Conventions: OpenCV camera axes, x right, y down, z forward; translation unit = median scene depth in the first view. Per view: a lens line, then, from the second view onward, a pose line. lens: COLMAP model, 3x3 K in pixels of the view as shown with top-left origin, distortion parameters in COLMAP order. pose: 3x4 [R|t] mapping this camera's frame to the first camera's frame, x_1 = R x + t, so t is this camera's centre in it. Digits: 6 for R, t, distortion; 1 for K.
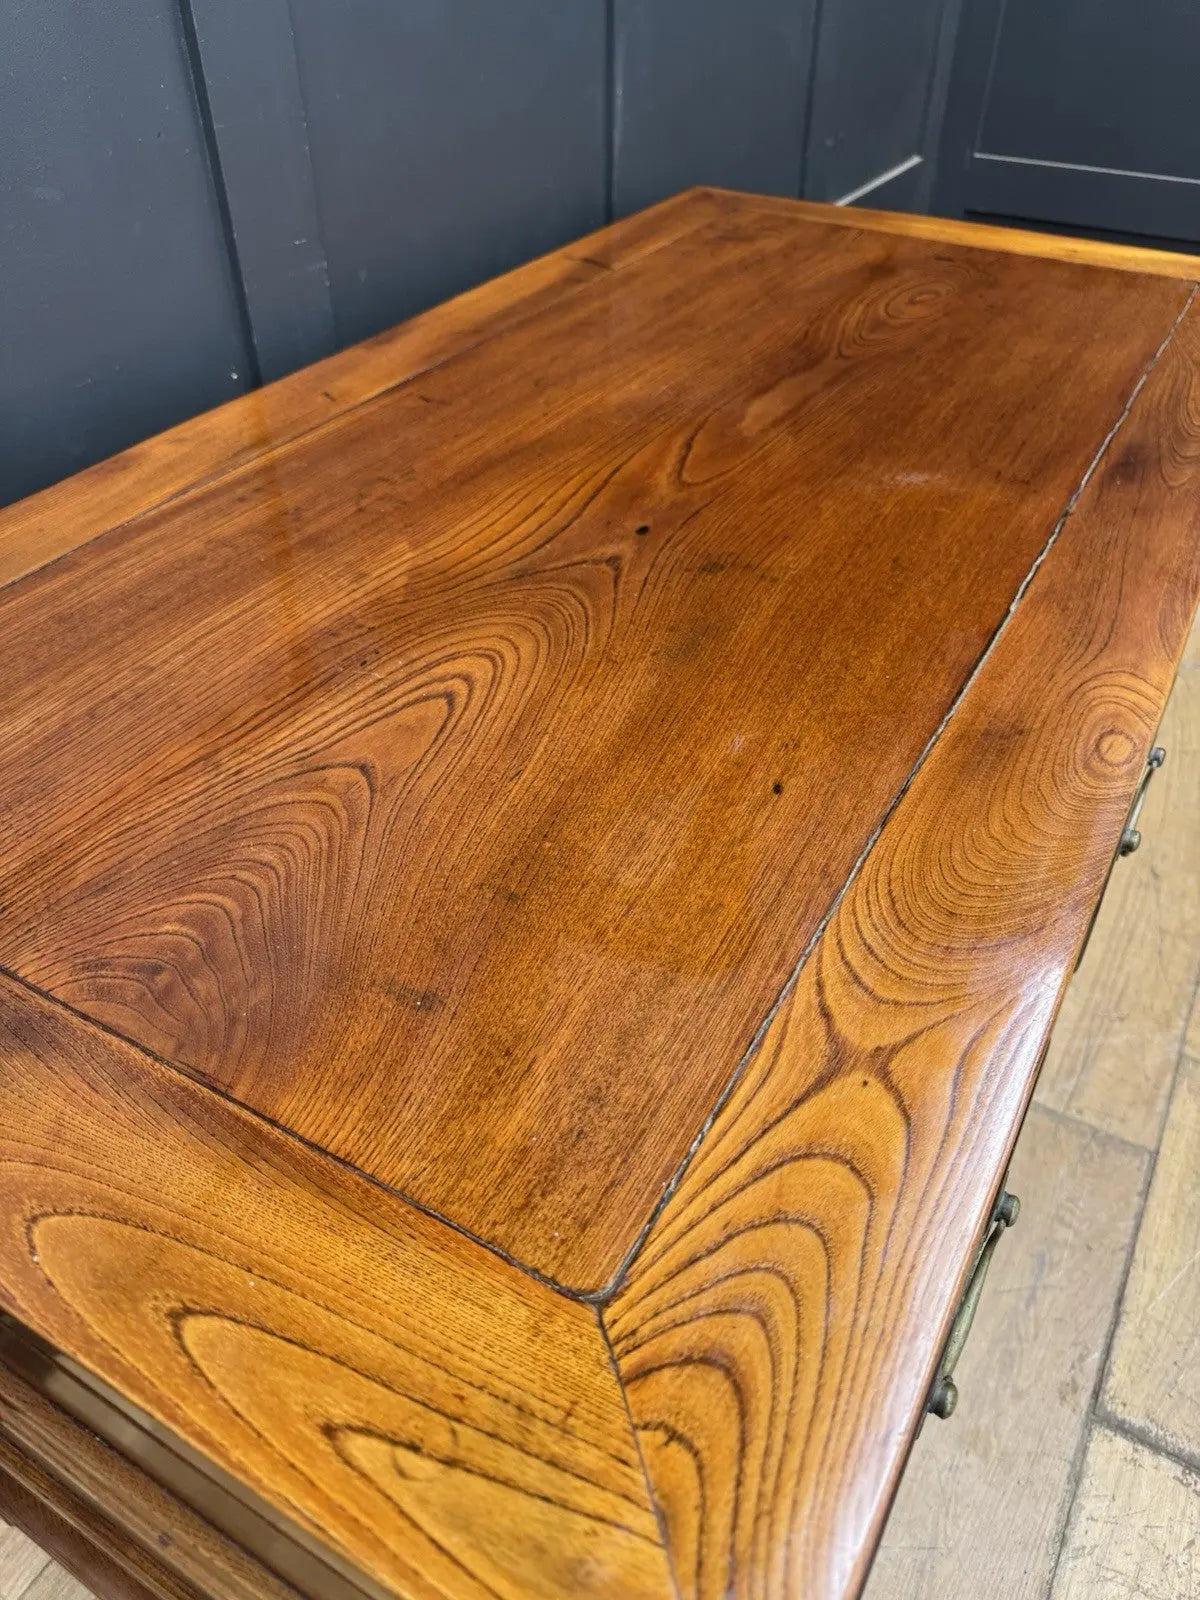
lens RADIAL K [[1150.7, 0, 599.9], [0, 1150.7, 806.9], [0, 0, 1]] dist [0.023196, -0.038708]
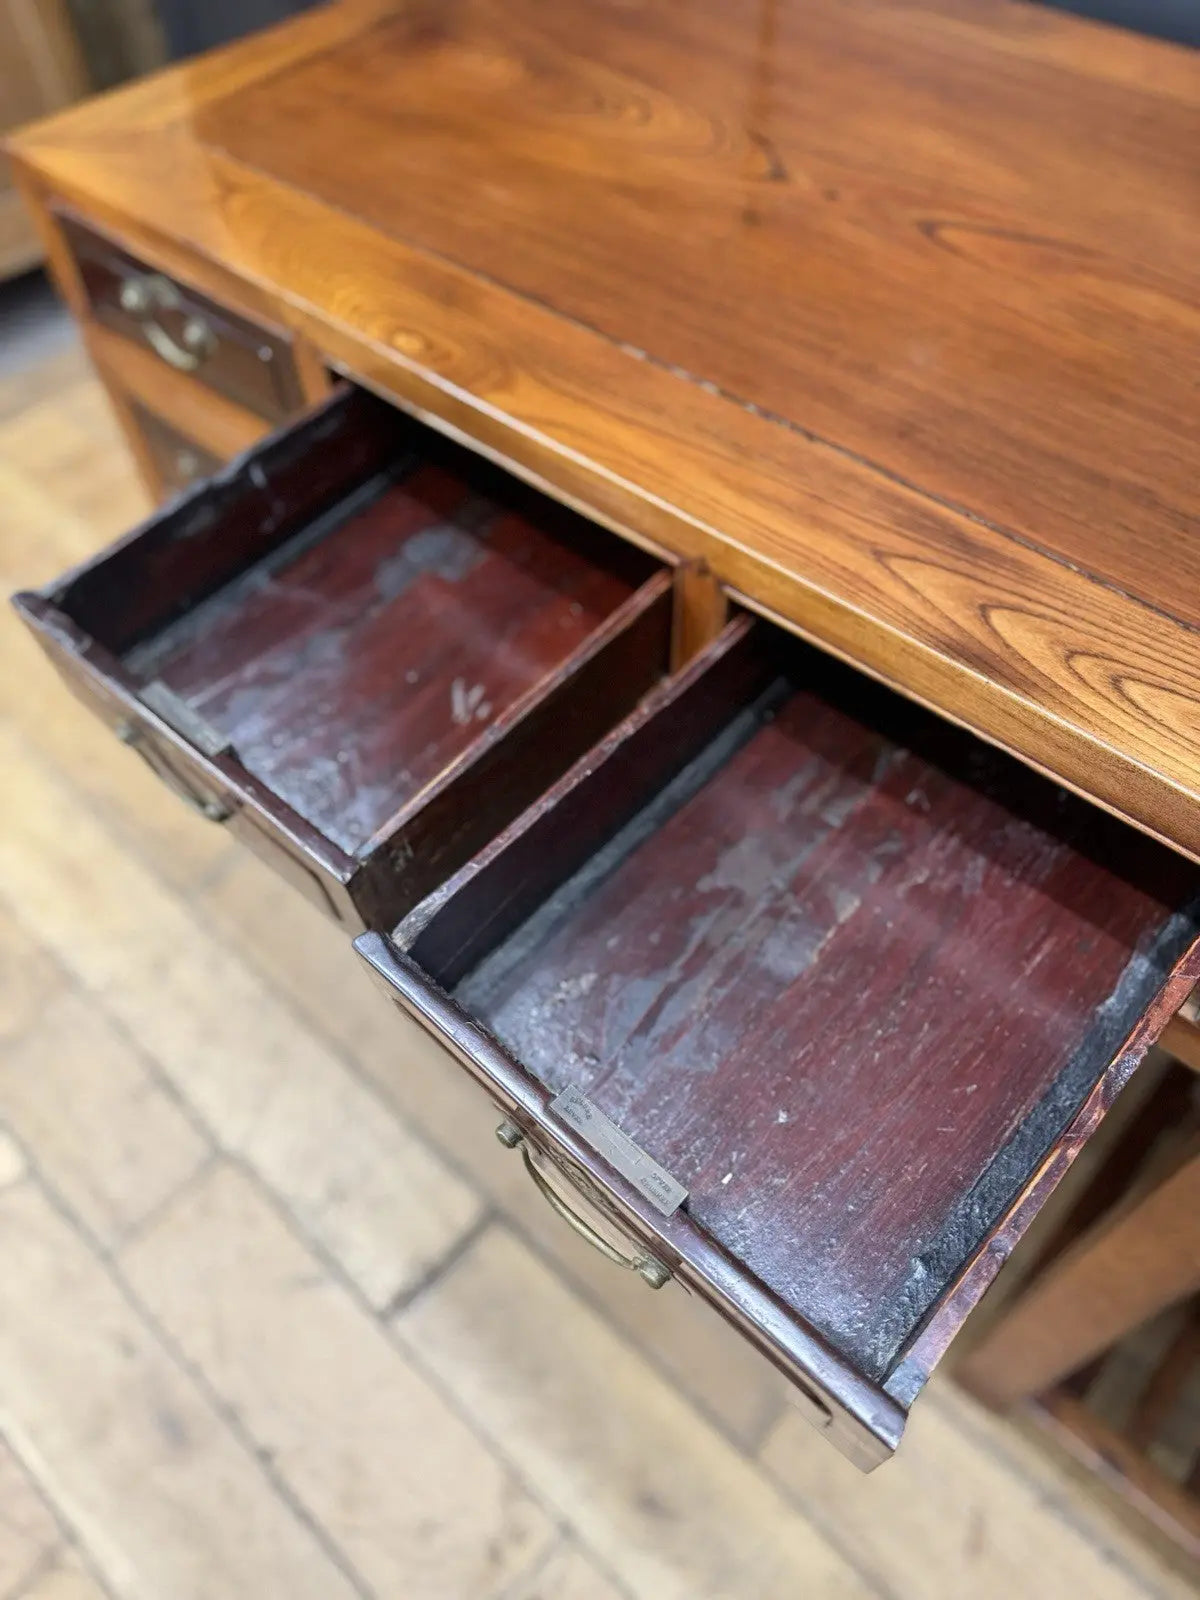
lens RADIAL K [[1150.7, 0, 600.9], [0, 1150.7, 789.7], [0, 0, 1]] dist [0.023196, -0.038708]
pose [[-0.225997, 0.774376, -0.590989, 0.748282], [-0.611000, 0.359824, 0.705129, -0.436180], [0.758686, 0.520451, 0.391824, 0.462784]]
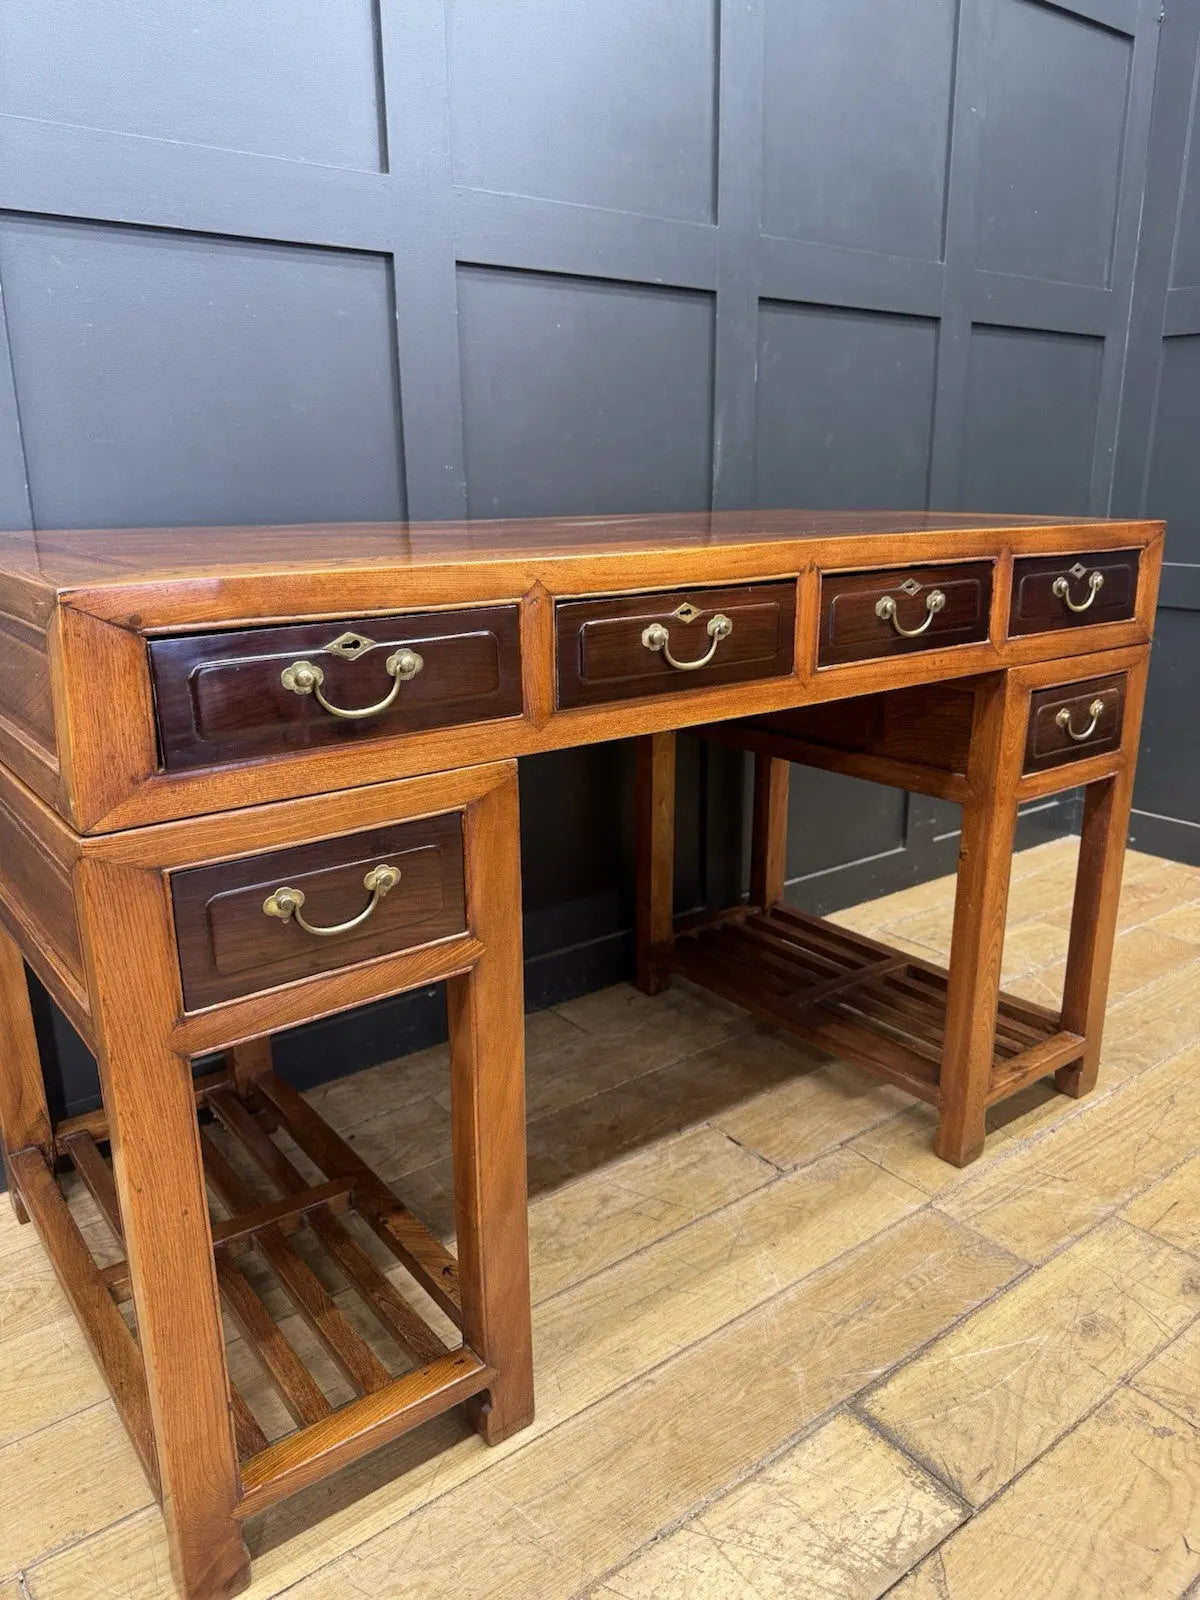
lens RADIAL K [[1150.7, 0, 606.4], [0, 1150.7, 797.6], [0, 0, 1]] dist [0.023196, -0.038708]
pose [[0.927100, 0.095984, -0.362315, 0.562509], [-0.236936, 0.899095, -0.368089, 0.479703], [0.290425, 0.427101, 0.856293, -0.190623]]
